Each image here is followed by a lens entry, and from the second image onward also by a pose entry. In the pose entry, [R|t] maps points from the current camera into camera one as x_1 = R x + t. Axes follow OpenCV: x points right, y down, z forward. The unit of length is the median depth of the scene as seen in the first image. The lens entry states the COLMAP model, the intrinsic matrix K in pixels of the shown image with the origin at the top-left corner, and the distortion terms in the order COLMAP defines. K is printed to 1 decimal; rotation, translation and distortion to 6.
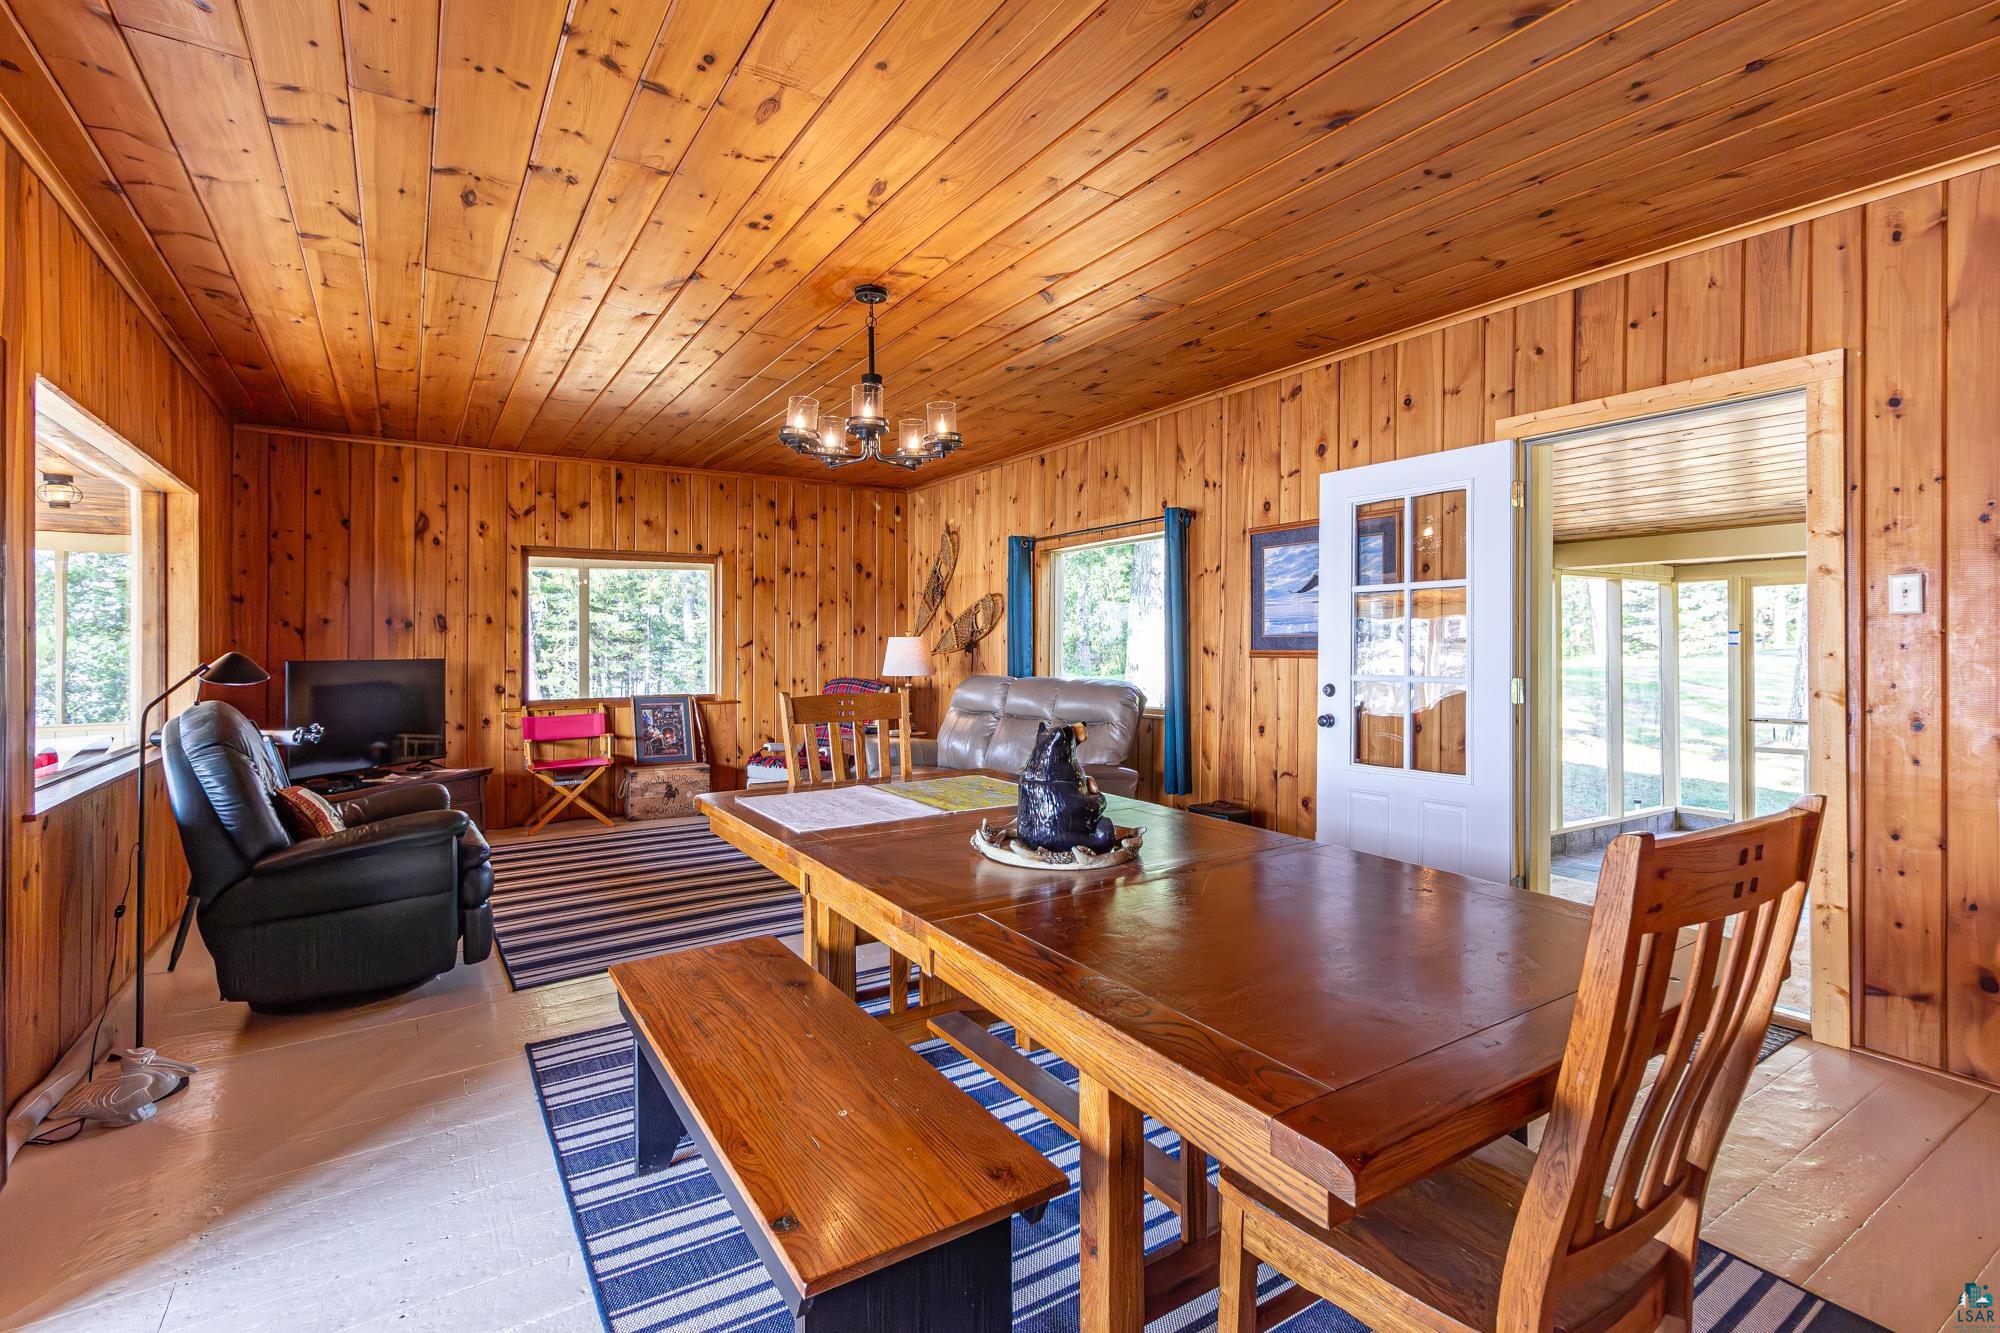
lens RADIAL K [[937.3, 0, 999.4], [0, 937.3, 641.8], [0, 0, 1]] dist [0.001717, 0.000068]
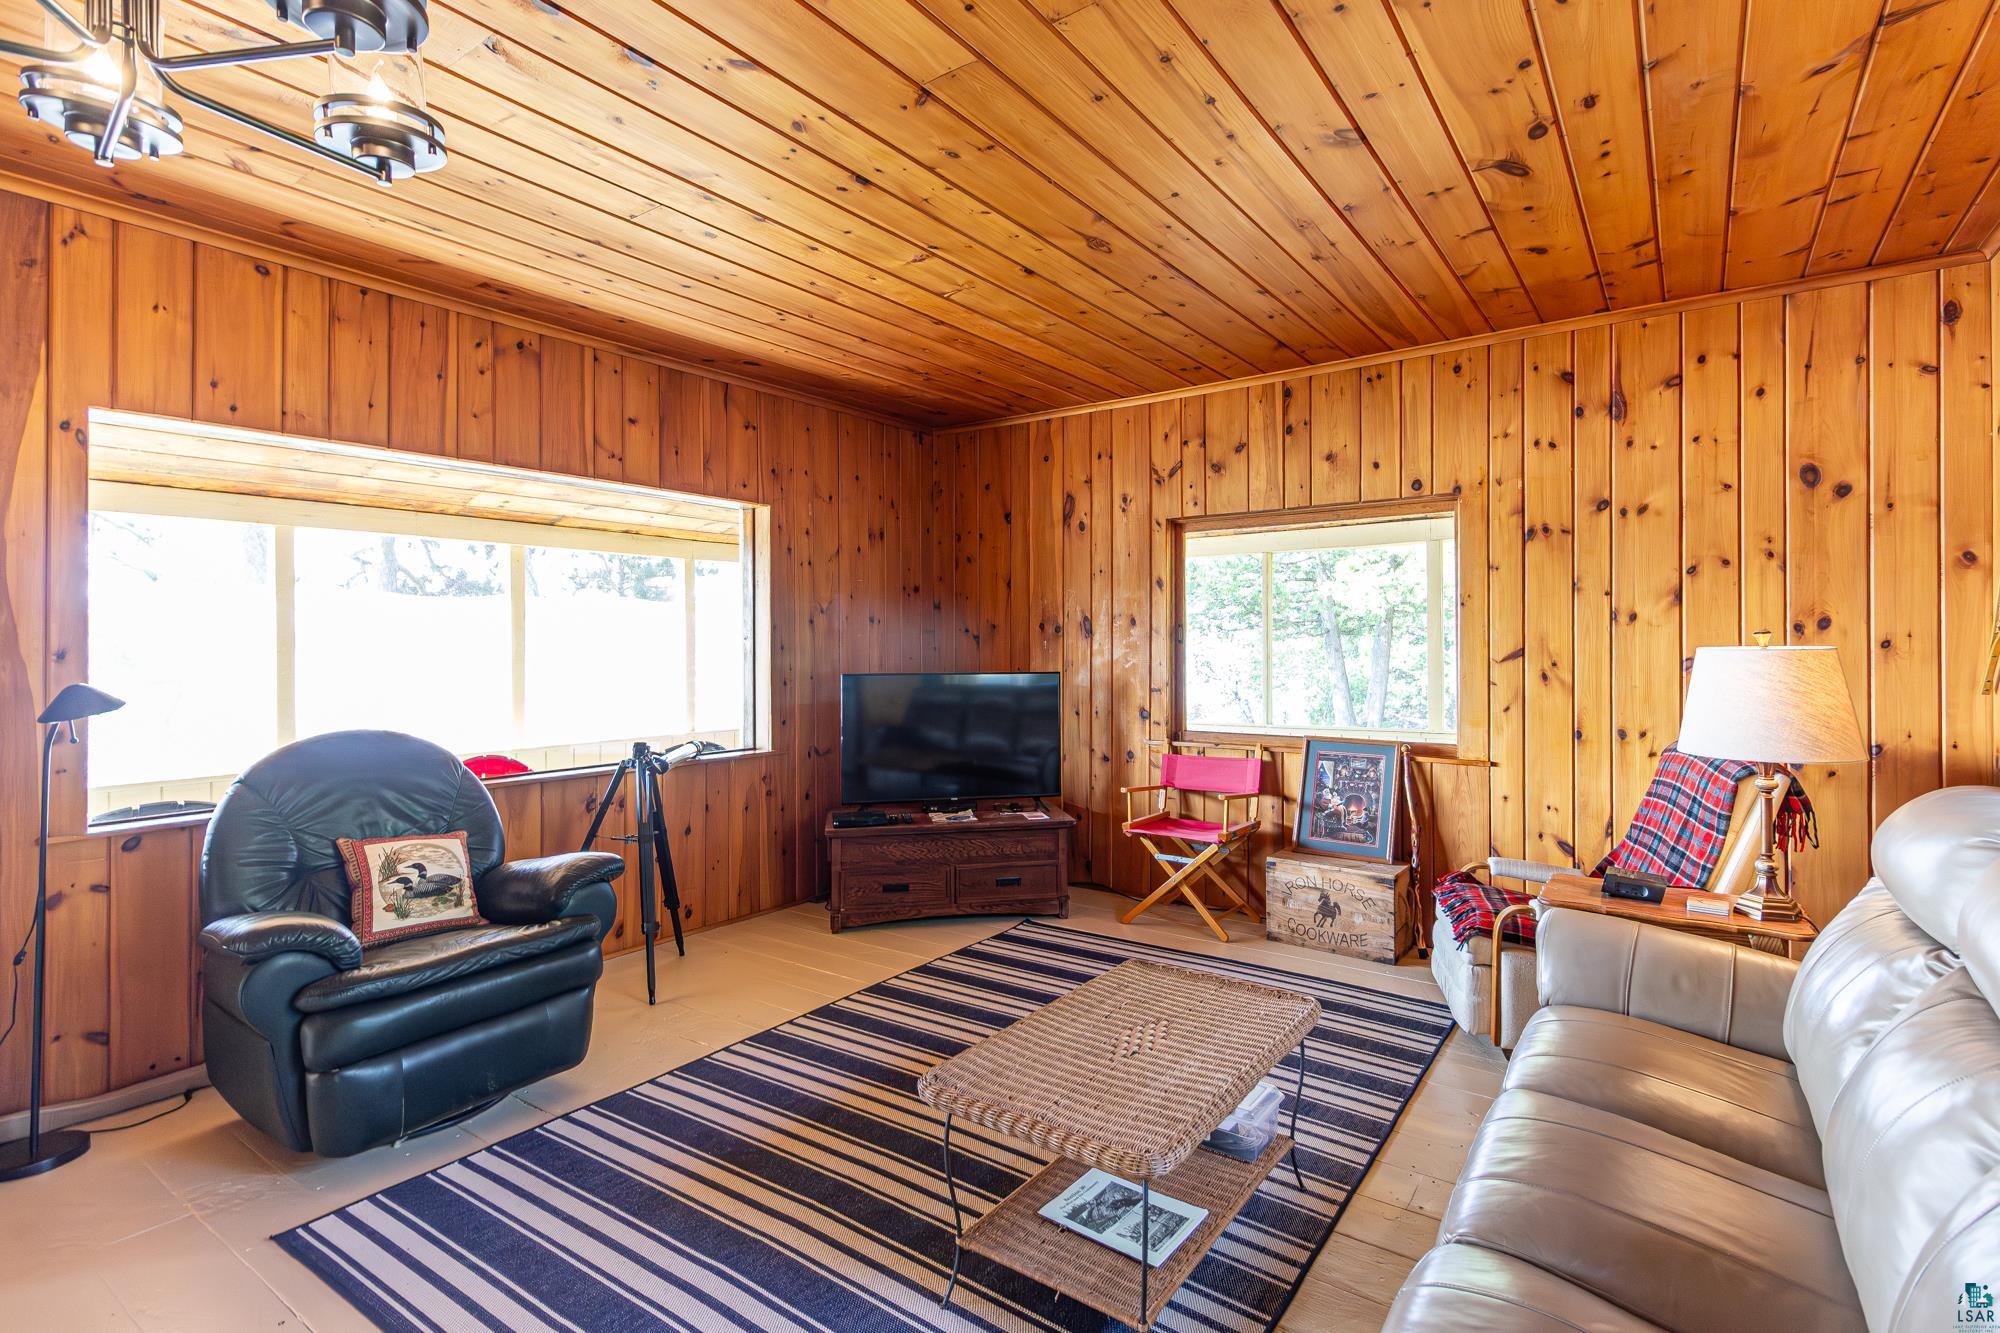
lens RADIAL K [[937.3, 0, 1026.0], [0, 937.3, 628.8], [0, 0, 1]] dist [0.001717, 0.000068]
pose [[0.381273, -0.009792, -0.924411, 0.122901], [0.006276, 0.999948, -0.008004, -0.010944], [0.924441, -0.002750, 0.381314, 0.600047]]
